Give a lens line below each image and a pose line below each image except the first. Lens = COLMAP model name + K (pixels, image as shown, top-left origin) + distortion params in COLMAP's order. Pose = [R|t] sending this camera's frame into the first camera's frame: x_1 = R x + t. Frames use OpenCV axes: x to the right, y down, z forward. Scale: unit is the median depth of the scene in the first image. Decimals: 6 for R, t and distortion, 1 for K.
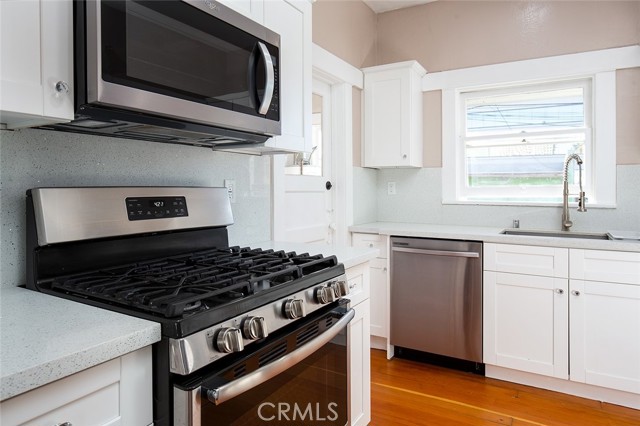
lens RADIAL K [[407.5, 0, 320.6], [0, 407.5, 194.1], [0, 0, 1]] dist [-0.002633, -0.000789]
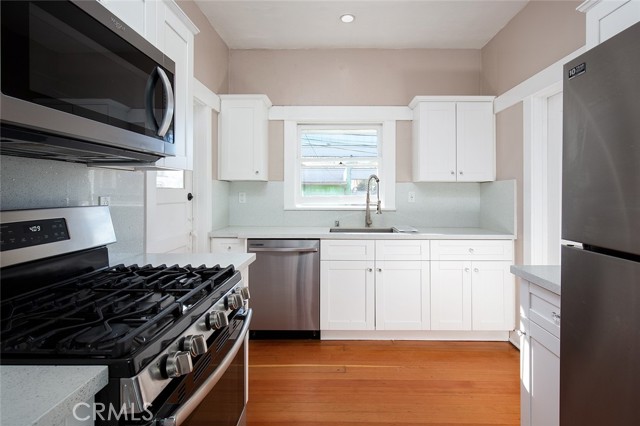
lens RADIAL K [[339.7, 0, 320.9], [0, 339.7, 191.6], [0, 0, 1]] dist [0.002365, 0.000374]
pose [[0.870525, -0.004242, 0.492106, -0.148788], [0.008309, 0.999947, -0.006078, -0.031867], [-0.492054, 0.009380, 0.870514, 0.029784]]
